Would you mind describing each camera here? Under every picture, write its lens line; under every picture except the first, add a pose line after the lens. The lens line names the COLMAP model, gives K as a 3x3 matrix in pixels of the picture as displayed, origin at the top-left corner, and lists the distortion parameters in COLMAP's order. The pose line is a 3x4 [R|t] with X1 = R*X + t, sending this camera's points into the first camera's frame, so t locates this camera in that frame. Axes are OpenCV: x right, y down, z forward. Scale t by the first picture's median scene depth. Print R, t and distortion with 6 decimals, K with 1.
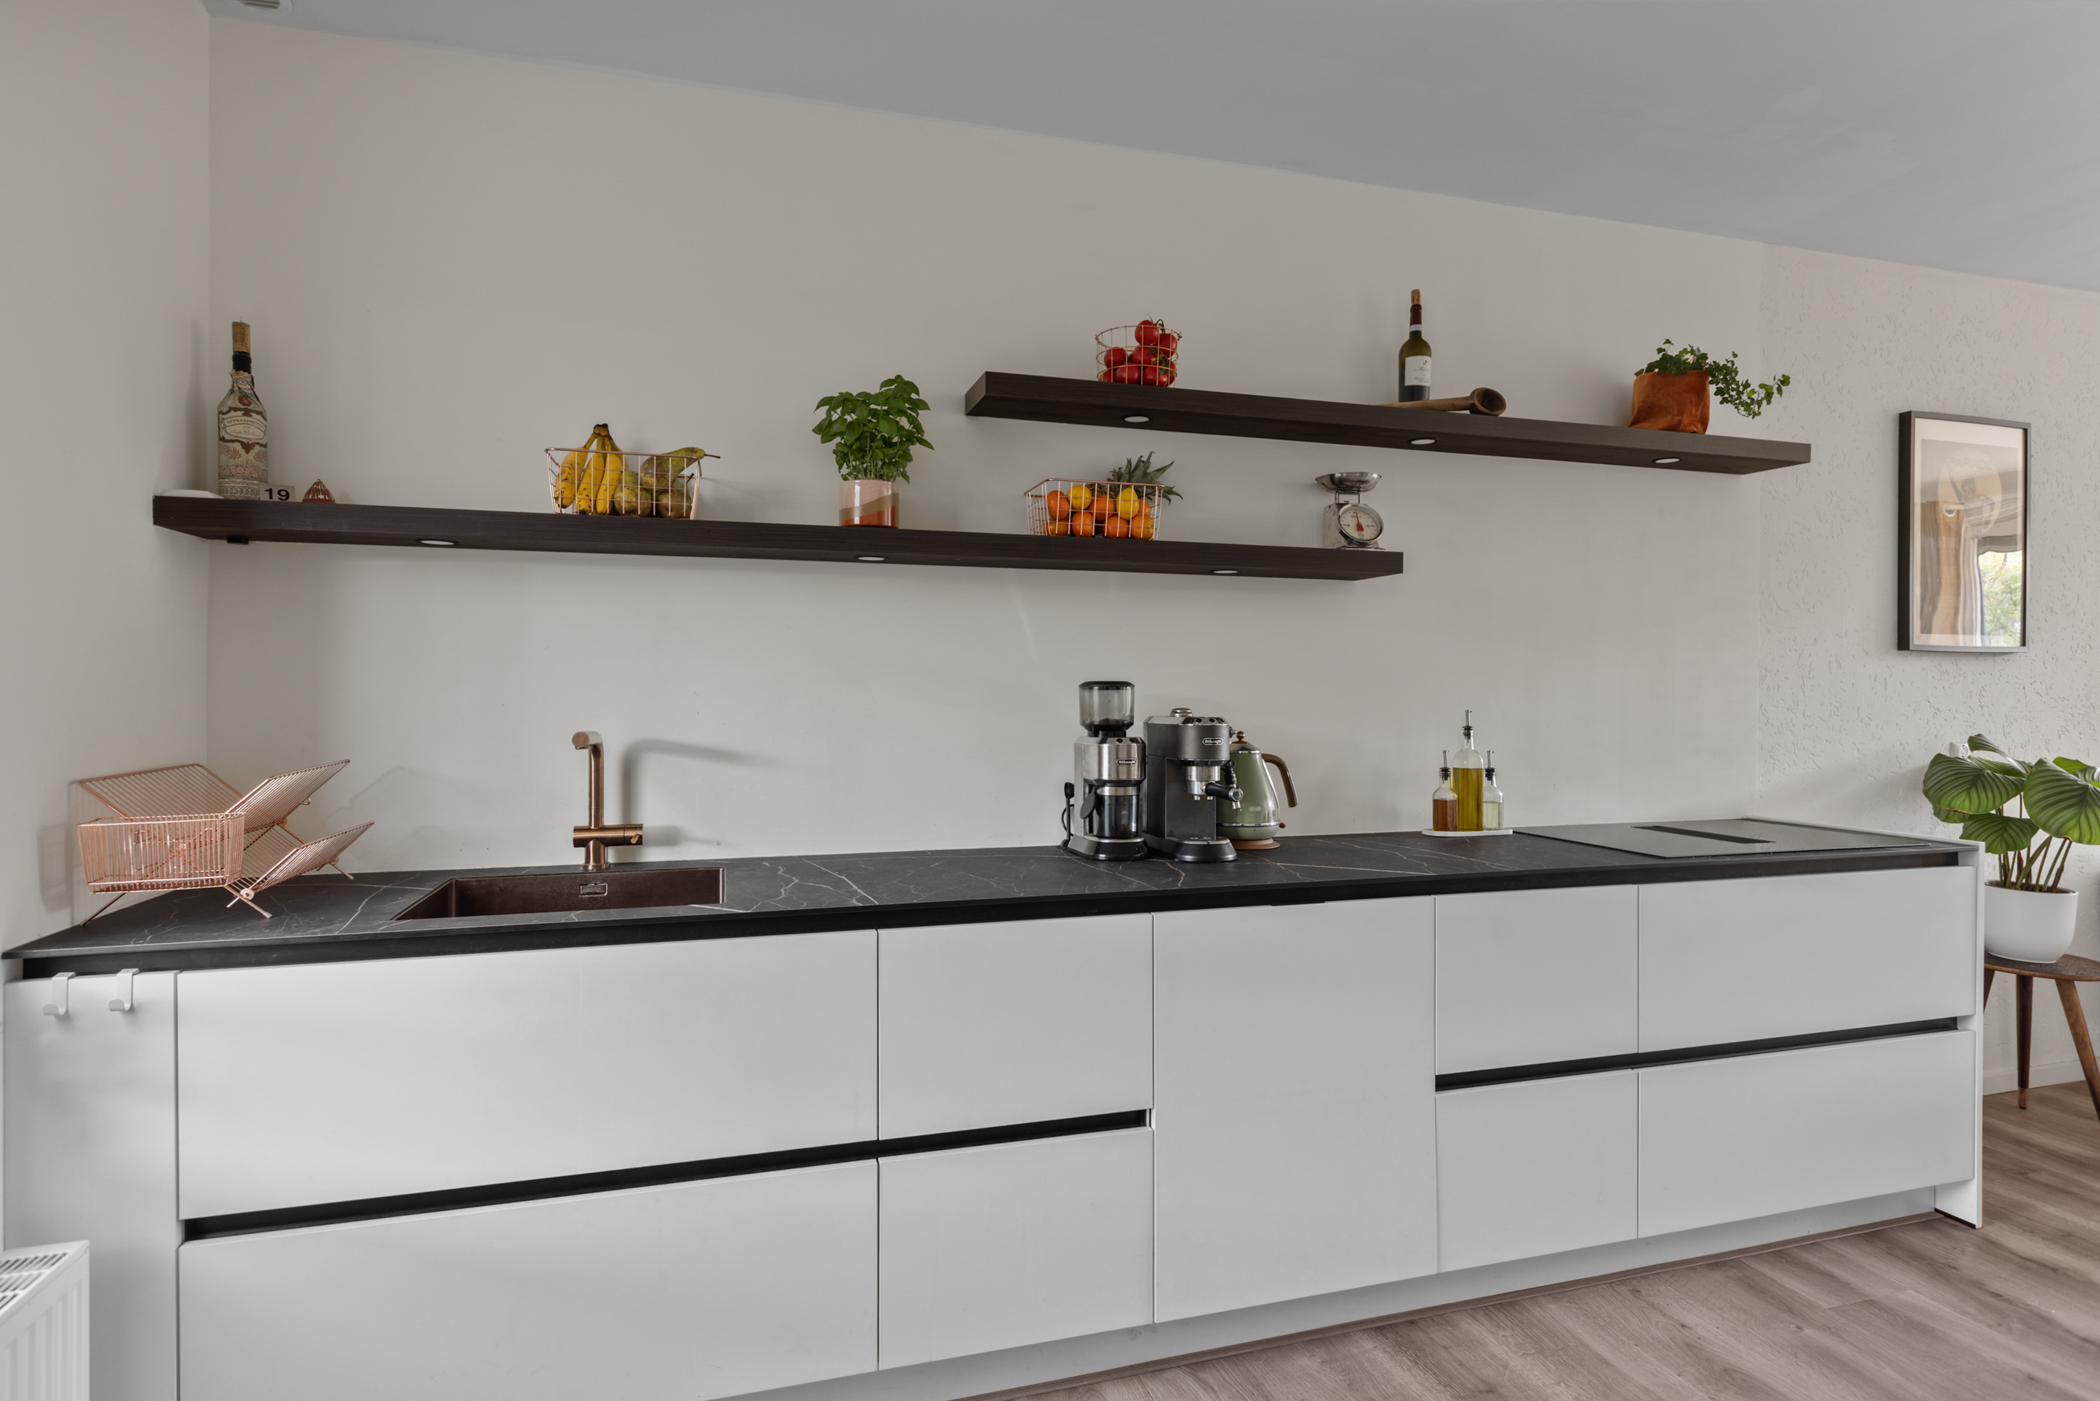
lens RADIAL K [[1067.7, 0, 1030.8], [0, 1067.7, 701.0], [0, 0, 1]] dist [-0.000720, -0.000436]
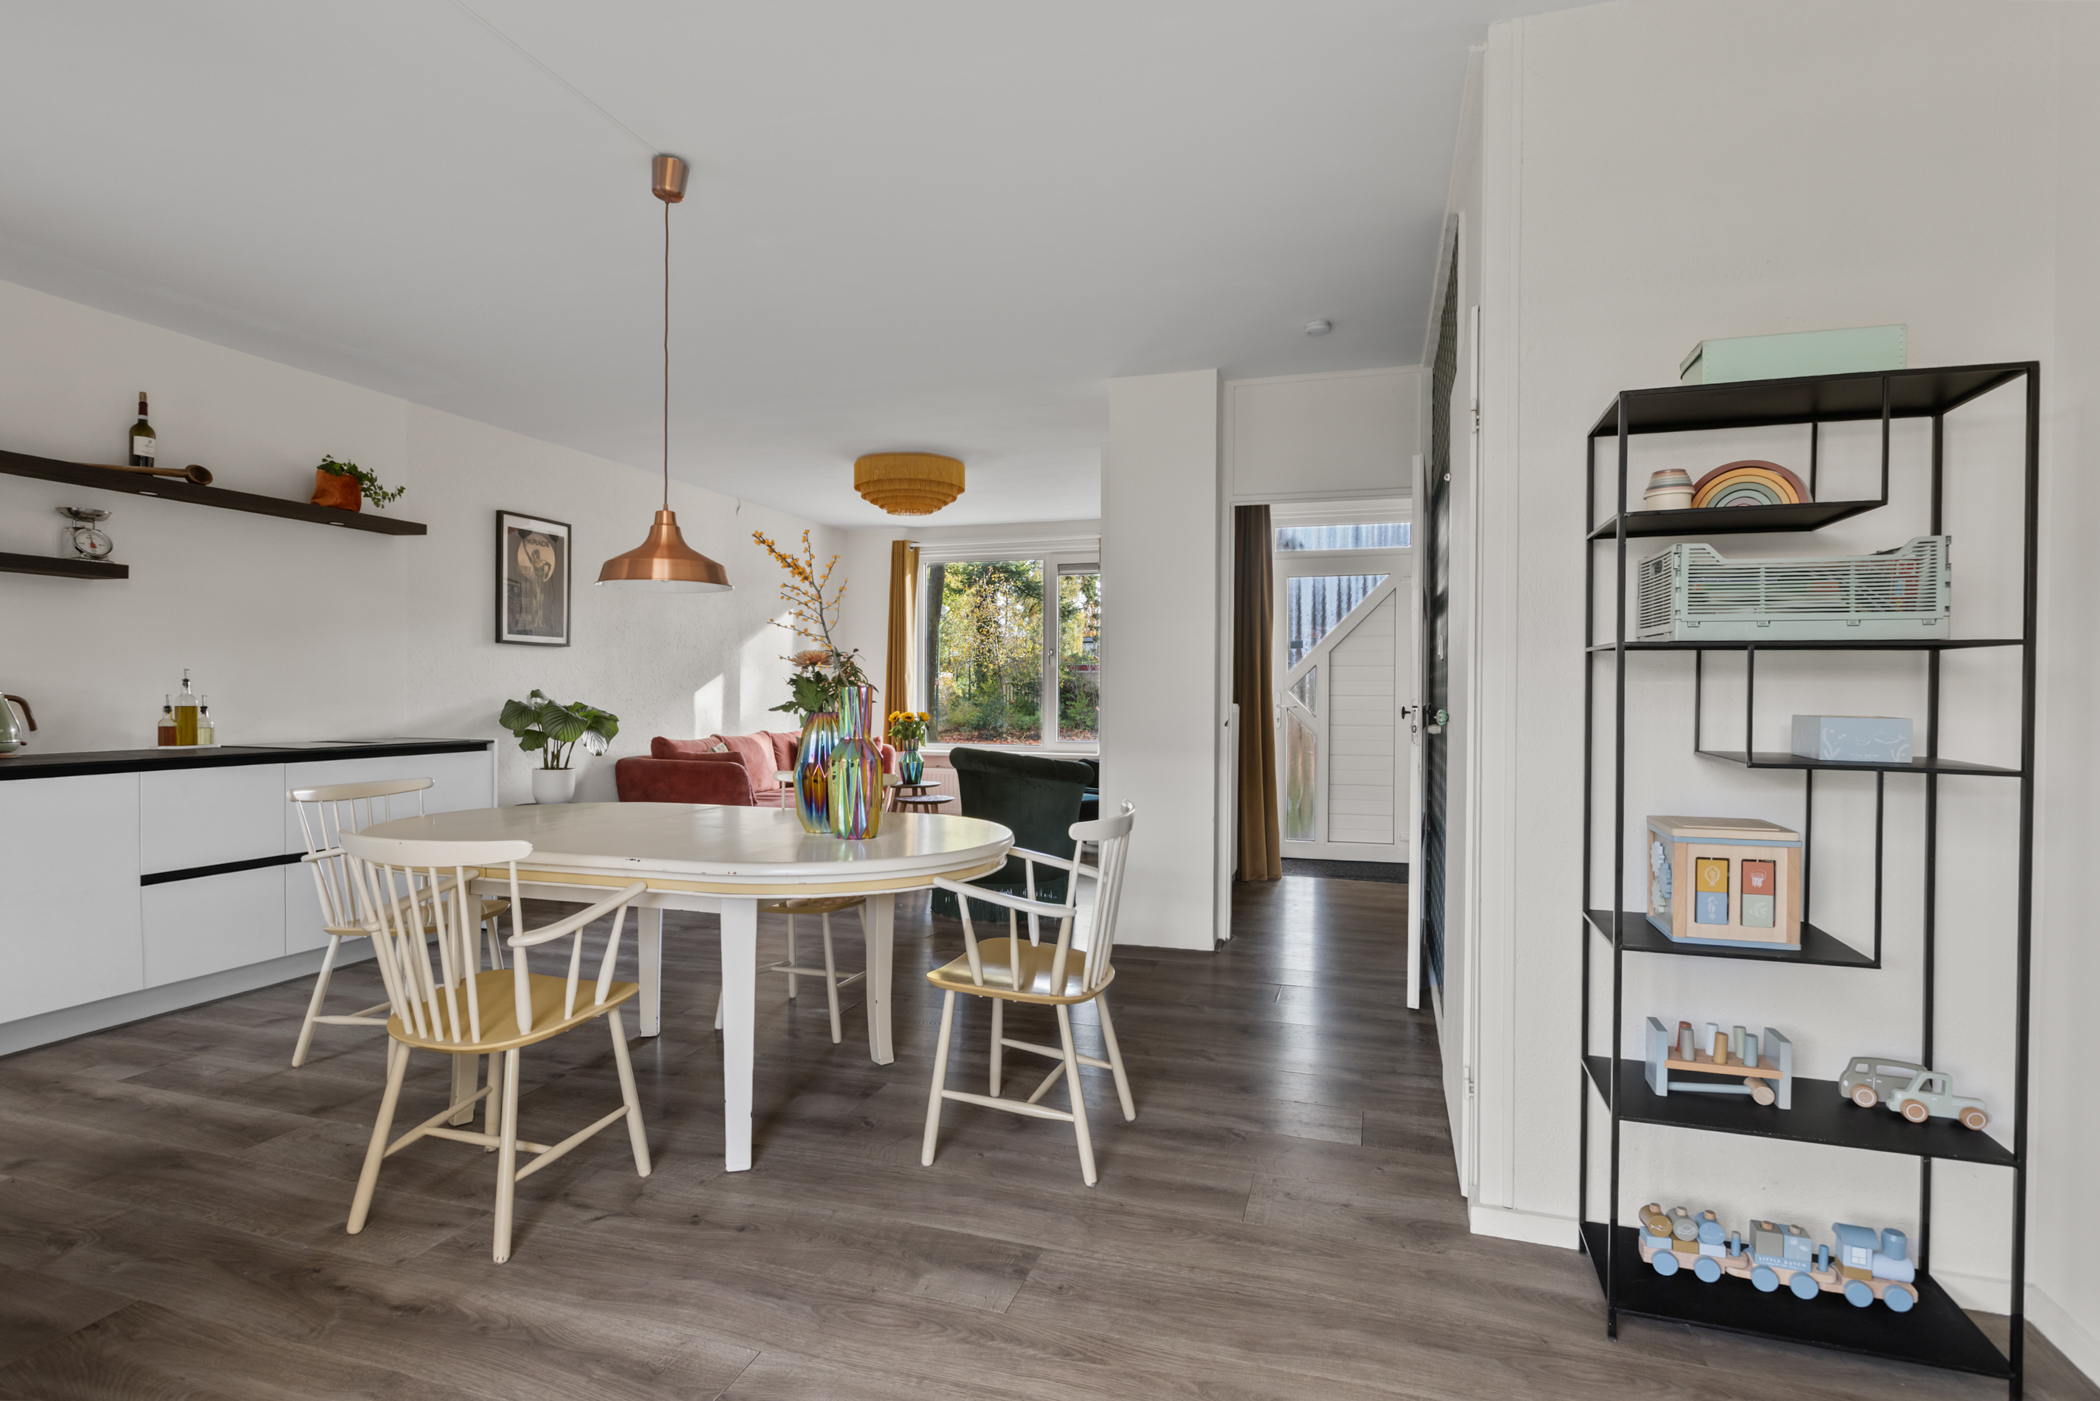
lens RADIAL K [[1052.3, 0, 1050.0], [0, 1052.3, 700.5], [0, 0, 1]] dist [-0.013132, 0.000815]
pose [[0.558868, -0.005574, 0.829238, -0.154723], [-0.000206, 0.999976, 0.006860, 0.045499], [-0.829256, -0.004005, 0.558854, -0.929955]]
